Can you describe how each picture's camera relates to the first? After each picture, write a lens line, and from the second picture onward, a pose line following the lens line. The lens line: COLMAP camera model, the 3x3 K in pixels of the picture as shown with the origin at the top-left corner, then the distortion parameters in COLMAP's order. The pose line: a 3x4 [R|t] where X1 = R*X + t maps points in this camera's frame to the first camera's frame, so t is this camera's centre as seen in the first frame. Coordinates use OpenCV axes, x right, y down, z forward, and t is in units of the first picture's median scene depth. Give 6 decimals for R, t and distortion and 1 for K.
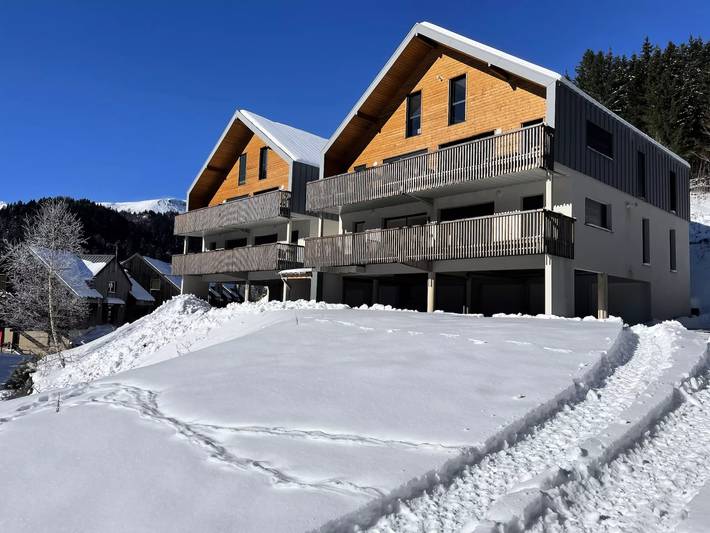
lens RADIAL K [[522.0, 0, 355.0], [0, 522.0, 266.5], [0, 0, 1]] dist [0.068118, -0.088596]
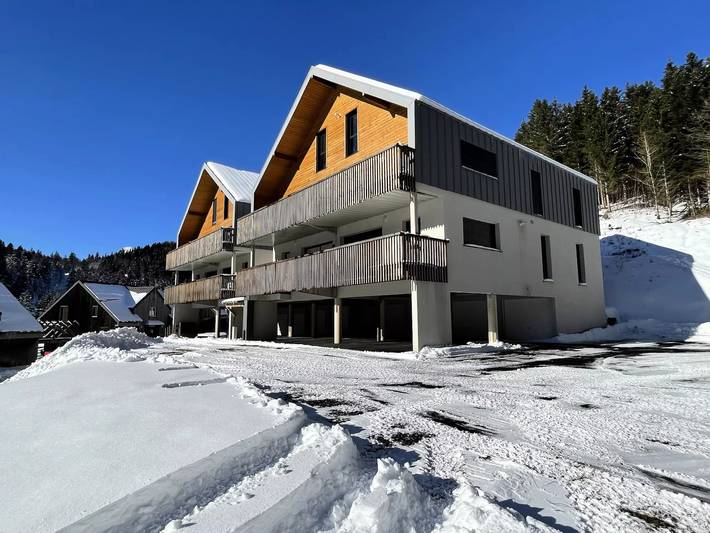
lens RADIAL K [[398.2, 0, 355.0], [0, 398.2, 266.5], [0, 0, 1]] dist [-0.000677, 0.000101]
pose [[0.996131, -0.052183, -0.070713, 0.236280], [0.049396, 0.997954, -0.040605, -0.017229], [0.072687, 0.036955, 0.996670, 0.210718]]
